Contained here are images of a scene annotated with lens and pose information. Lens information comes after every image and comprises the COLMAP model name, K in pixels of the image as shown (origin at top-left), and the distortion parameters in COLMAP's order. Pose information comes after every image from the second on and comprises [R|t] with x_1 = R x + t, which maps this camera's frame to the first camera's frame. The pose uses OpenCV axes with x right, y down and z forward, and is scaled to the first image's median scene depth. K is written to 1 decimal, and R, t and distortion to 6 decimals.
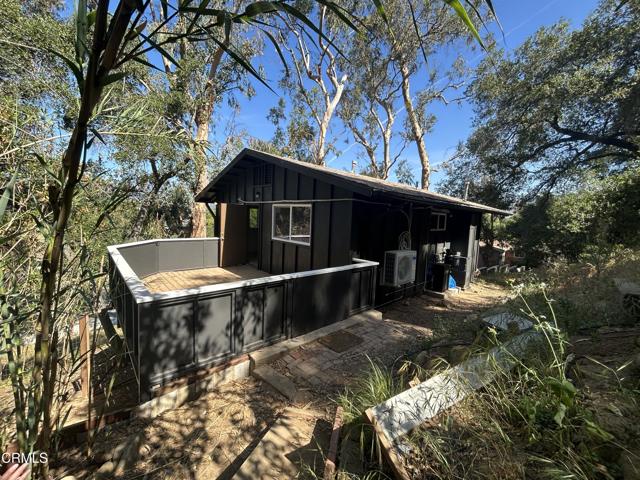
lens RADIAL K [[258.9, 0, 322.7], [0, 258.9, 241.3], [0, 0, 1]] dist [-0.037126, -0.000012]
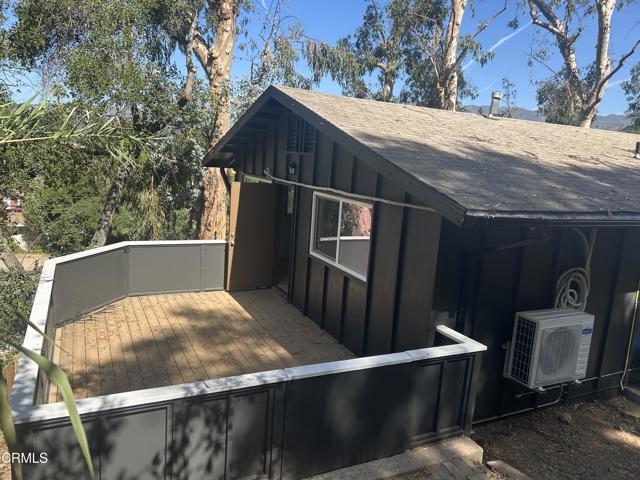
lens RADIAL K [[479.8, 0, 320.0], [0, 479.8, 240.0], [0, 0, 1]] dist [-0.004554, -0.009454]
pose [[0.950231, 0.079031, -0.301356, 0.137133], [-0.052848, 0.994161, 0.094079, -0.144908], [0.307032, -0.073471, 0.948859, 0.046728]]
